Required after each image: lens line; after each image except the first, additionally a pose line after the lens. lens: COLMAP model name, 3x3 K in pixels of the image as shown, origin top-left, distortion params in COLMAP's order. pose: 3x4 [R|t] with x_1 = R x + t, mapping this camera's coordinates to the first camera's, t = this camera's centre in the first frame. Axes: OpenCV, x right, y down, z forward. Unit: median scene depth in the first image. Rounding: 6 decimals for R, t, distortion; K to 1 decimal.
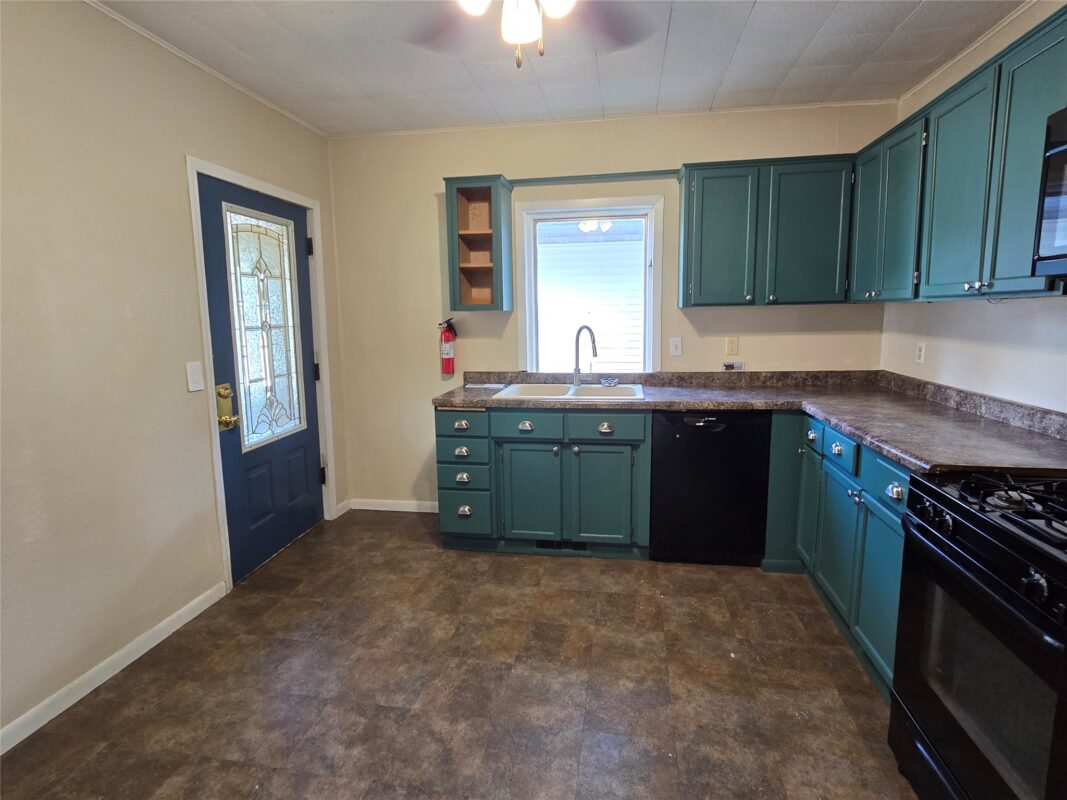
lens RADIAL K [[537.4, 0, 539.2], [0, 537.4, 395.8], [0, 0, 1]] dist [-0.005803, -0.001207]
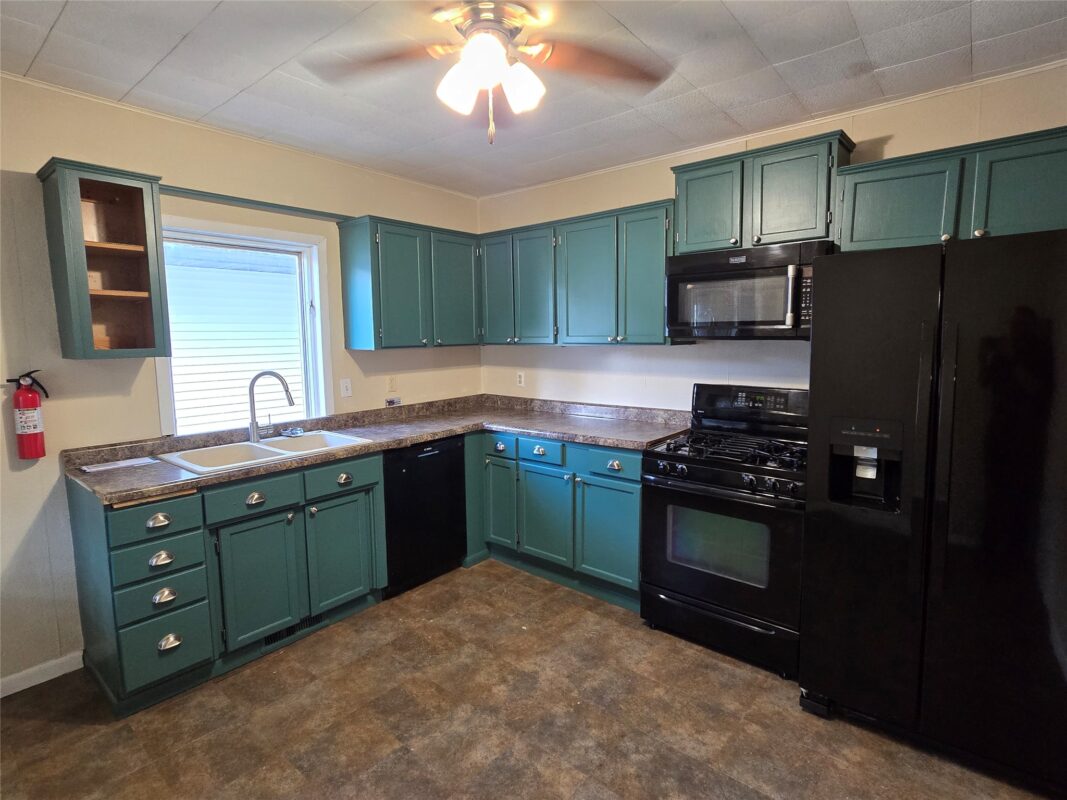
lens RADIAL K [[537.4, 0, 543.9], [0, 537.4, 397.3], [0, 0, 1]] dist [-0.005803, -0.001207]
pose [[0.499083, -0.088618, 0.862011, -0.503325], [0.136891, 0.990329, 0.022553, -0.054530], [-0.855674, 0.106746, 0.506387, 0.210147]]
